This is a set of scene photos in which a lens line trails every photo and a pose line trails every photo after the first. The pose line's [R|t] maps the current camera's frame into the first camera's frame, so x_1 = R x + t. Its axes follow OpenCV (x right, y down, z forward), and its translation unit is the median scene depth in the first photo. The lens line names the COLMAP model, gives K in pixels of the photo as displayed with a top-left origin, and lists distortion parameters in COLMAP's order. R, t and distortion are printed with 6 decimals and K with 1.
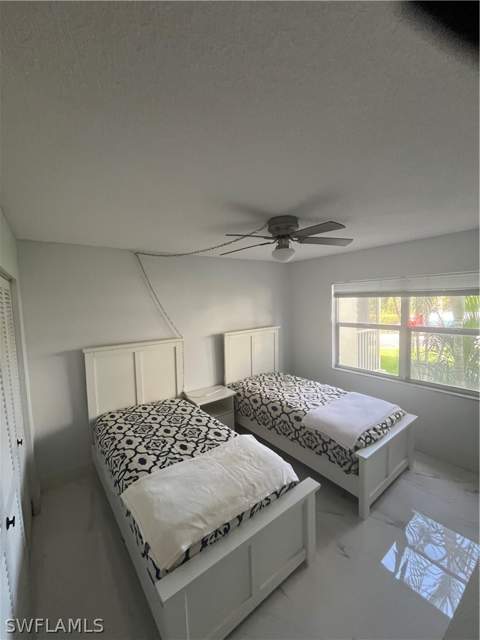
lens RADIAL K [[262.7, 0, 238.2], [0, 262.7, 320.3], [0, 0, 1]] dist [-0.001510, 0.000109]
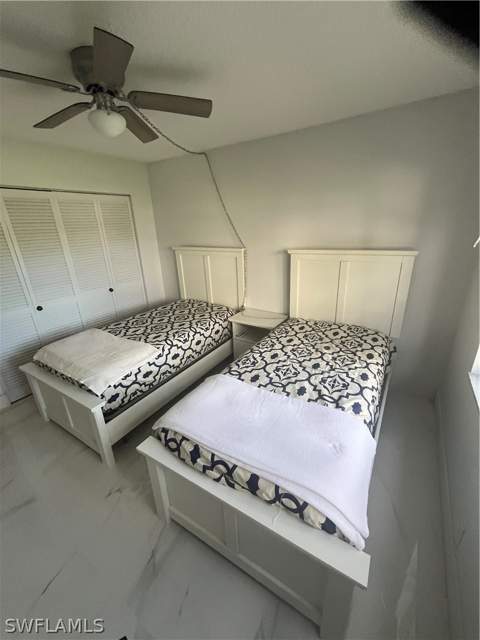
lens RADIAL K [[262.7, 0, 238.2], [0, 262.7, 320.3], [0, 0, 1]] dist [-0.001510, 0.000109]
pose [[0.351193, 0.344241, -0.870725, 0.722193], [-0.047443, 0.935308, 0.350639, -0.020246], [0.935100, -0.081832, 0.344806, 0.711947]]
